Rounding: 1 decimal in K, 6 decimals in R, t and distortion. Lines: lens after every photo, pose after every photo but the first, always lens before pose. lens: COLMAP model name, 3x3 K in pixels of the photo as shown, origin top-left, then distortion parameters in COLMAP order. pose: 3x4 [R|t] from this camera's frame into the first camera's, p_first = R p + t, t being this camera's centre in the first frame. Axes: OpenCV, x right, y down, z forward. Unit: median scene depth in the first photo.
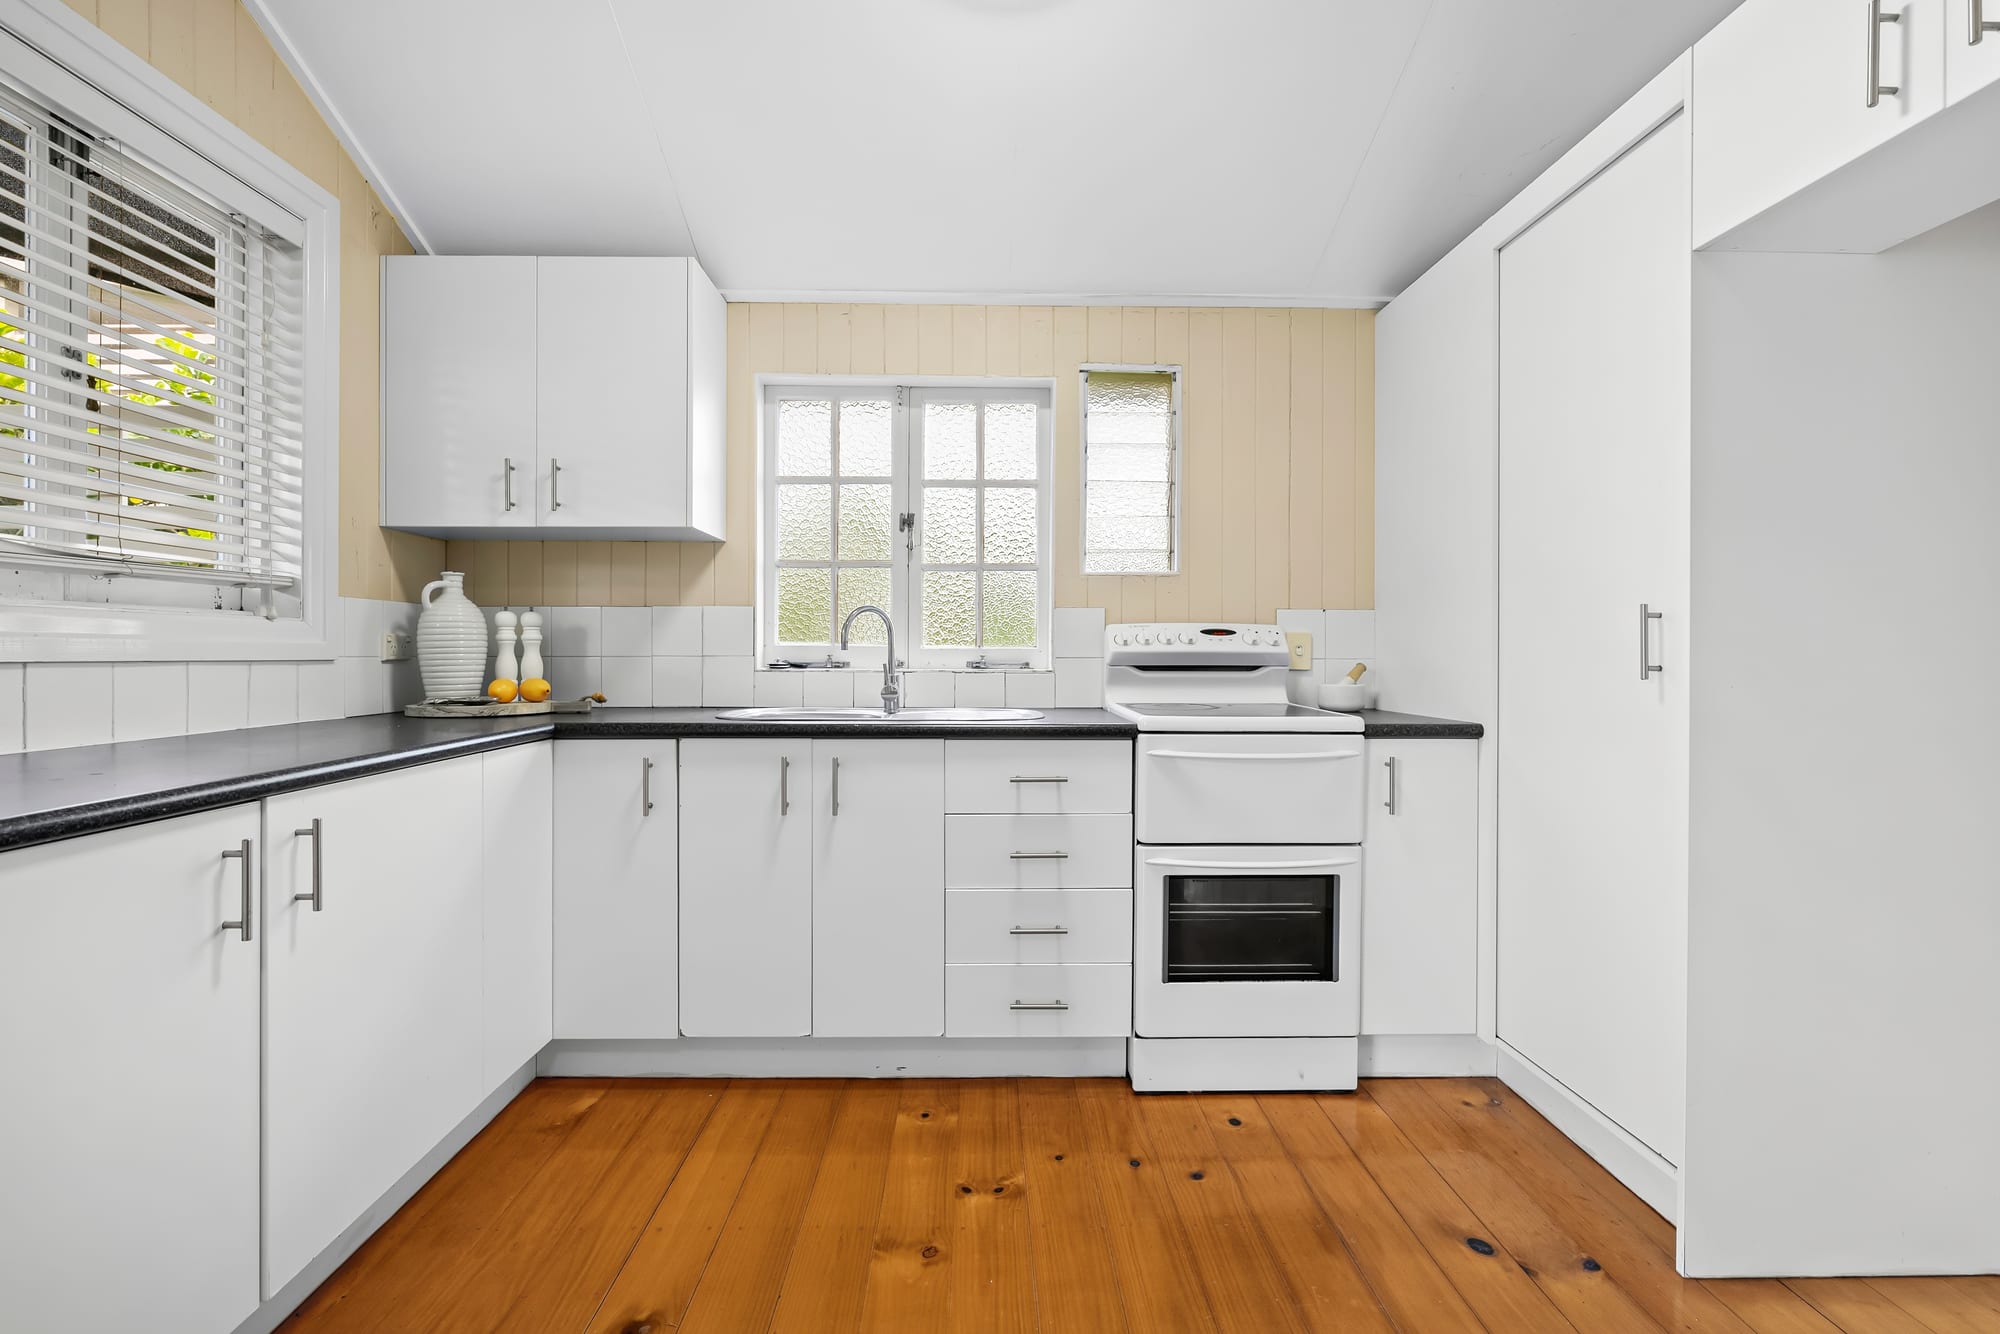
lens RADIAL K [[910.0, 0, 999.5], [0, 910.0, 652.6], [0, 0, 1]] dist [-0.013729, -0.000260]
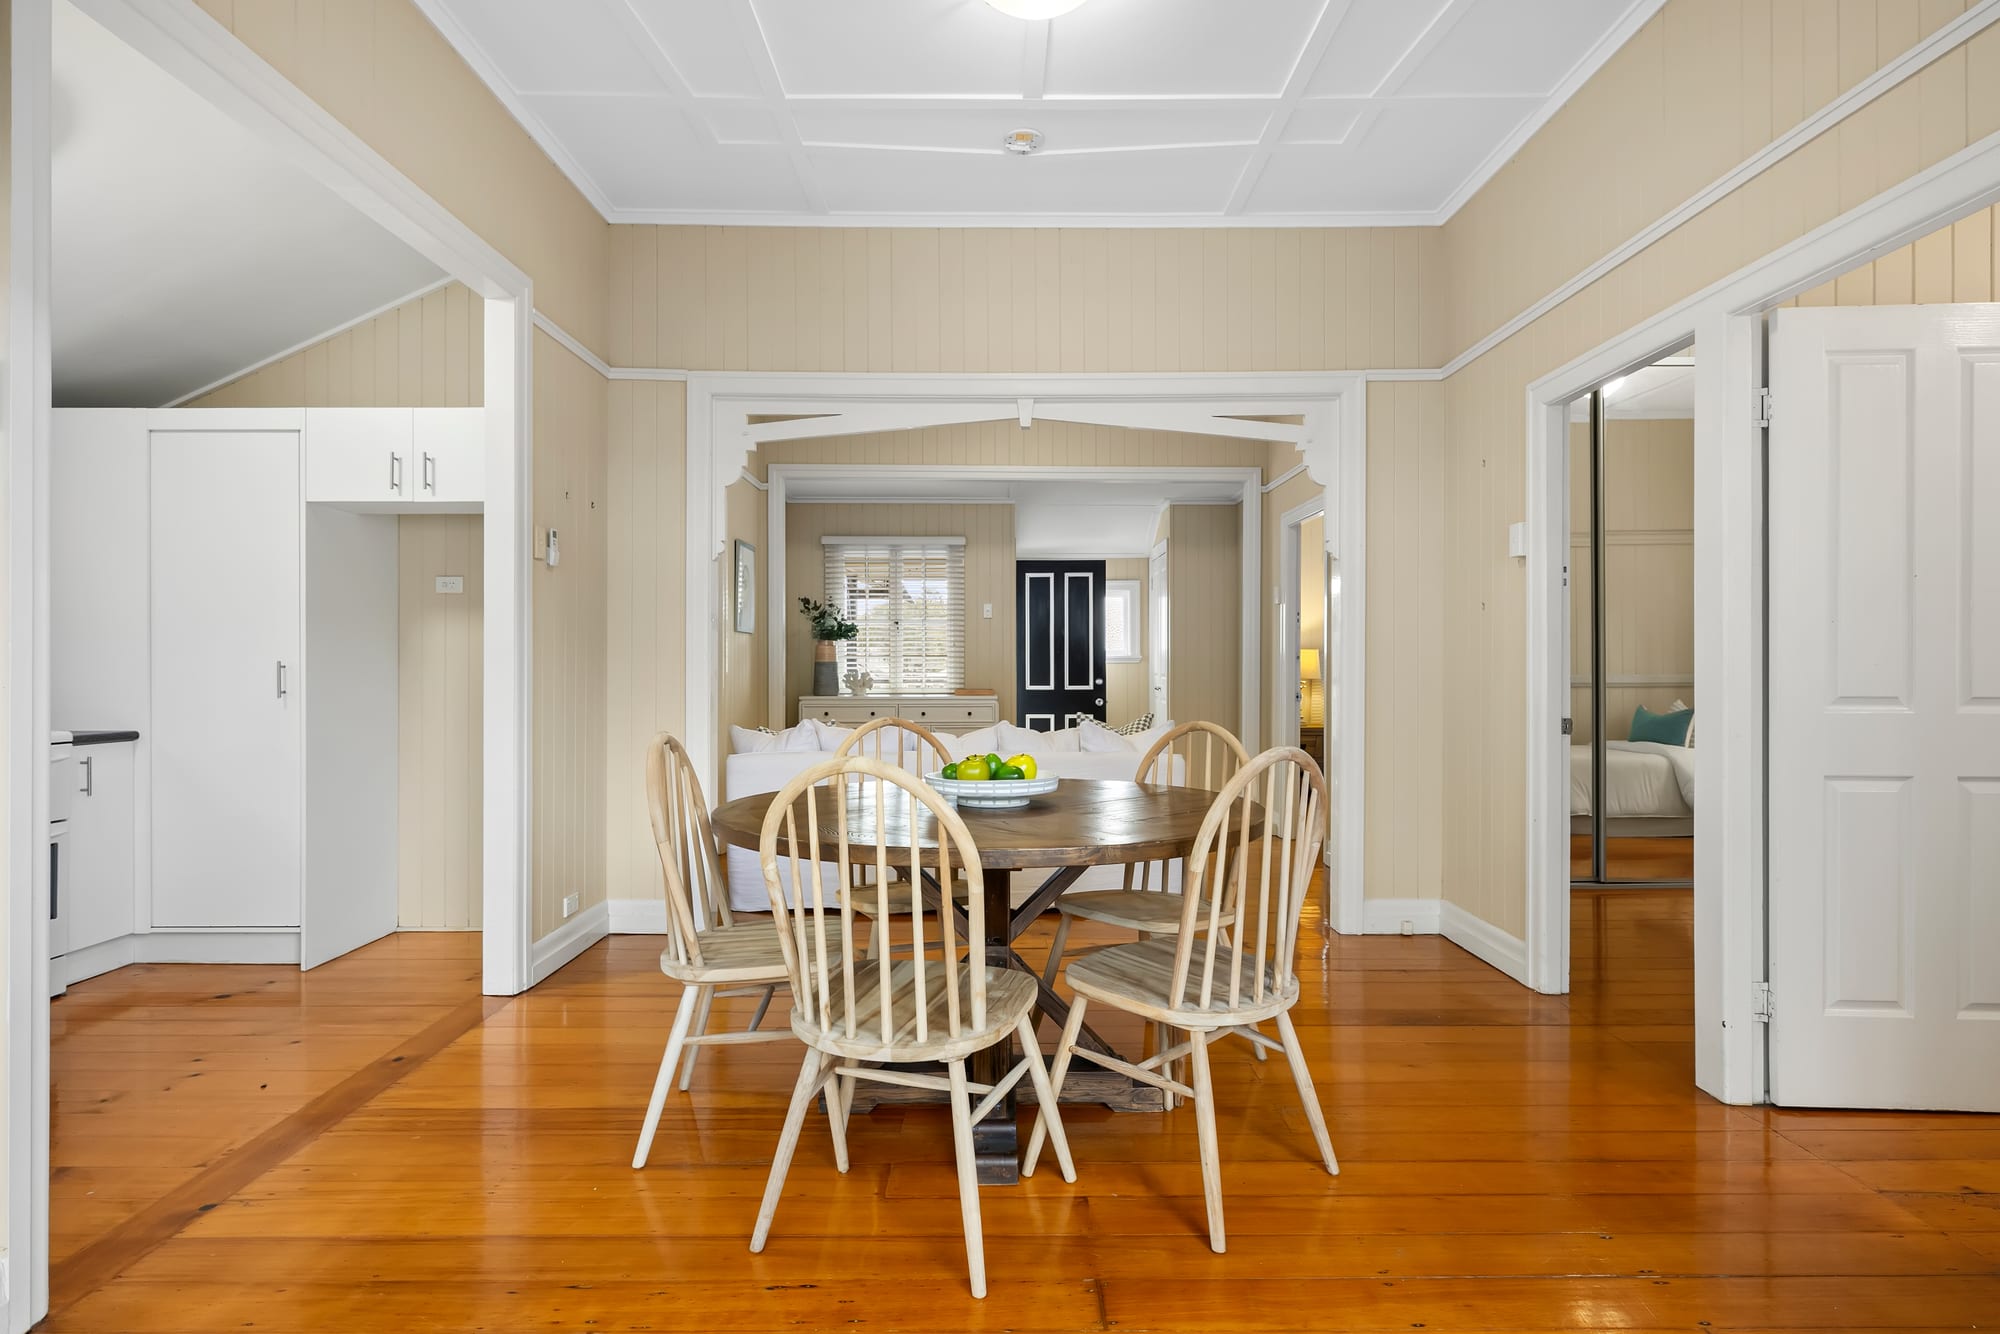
lens RADIAL K [[1054.7, 0, 1000.2], [0, 1054.7, 678.5], [0, 0, 1]] dist [-0.034168, -0.001122]
pose [[0.026114, -0.003164, 0.999654, -1.021567], [0.007467, 0.999968, 0.002970, -0.005512], [-0.999631, 0.007387, 0.026136, -0.452236]]
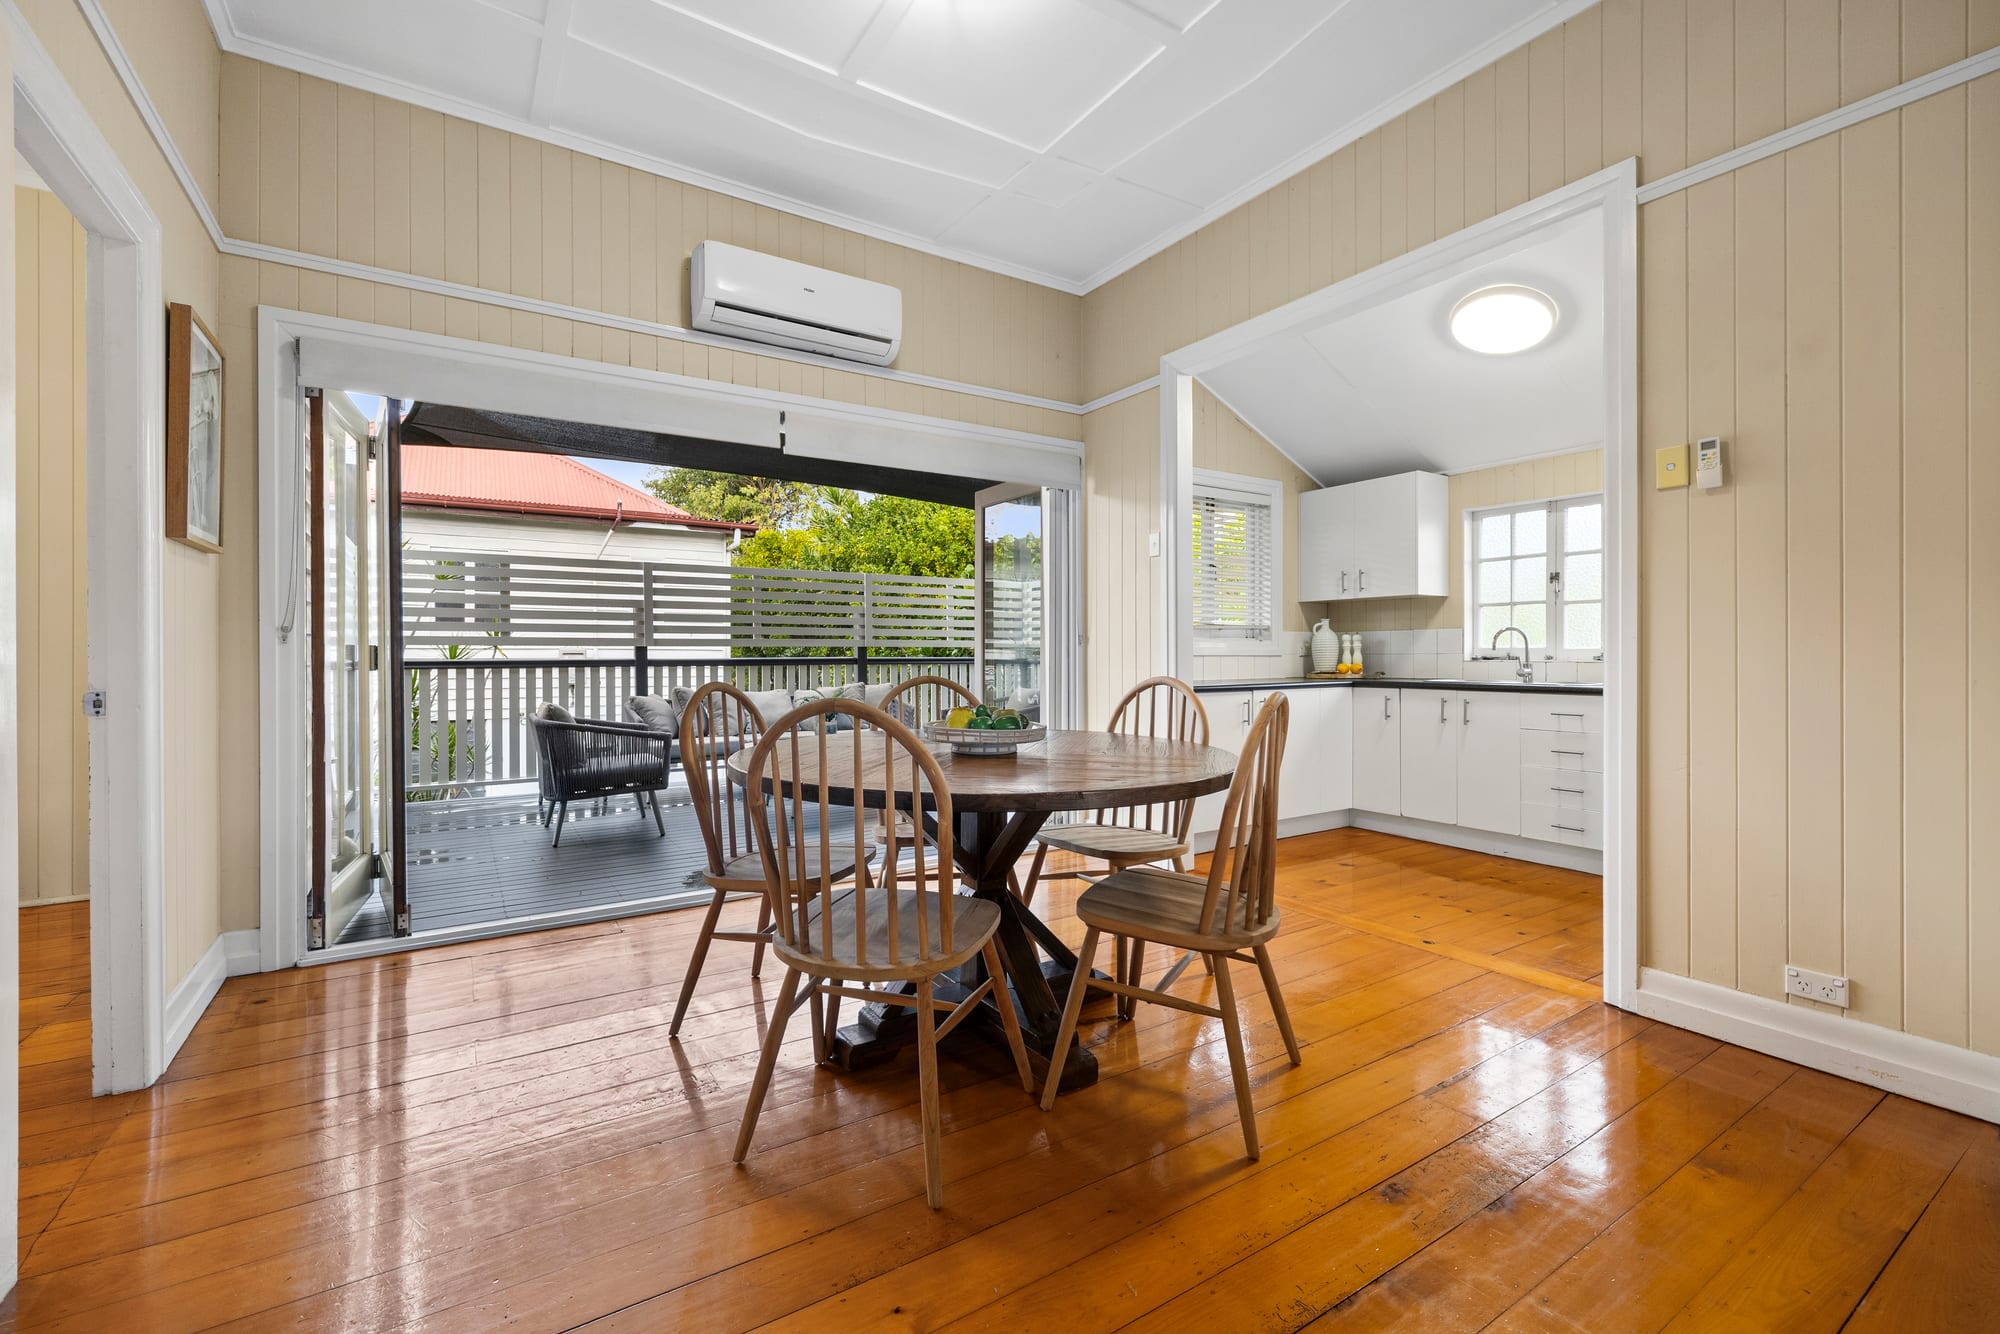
lens RADIAL K [[852.0, 0, 1003.8], [0, 852.0, 651.4], [0, 0, 1]] dist [0.002044, 0.000197]
pose [[0.530416, -0.005414, -0.847720, 0.849946], [0.005037, 0.999982, -0.003234, 0.000577], [0.847722, -0.002554, 0.530434, -0.912353]]
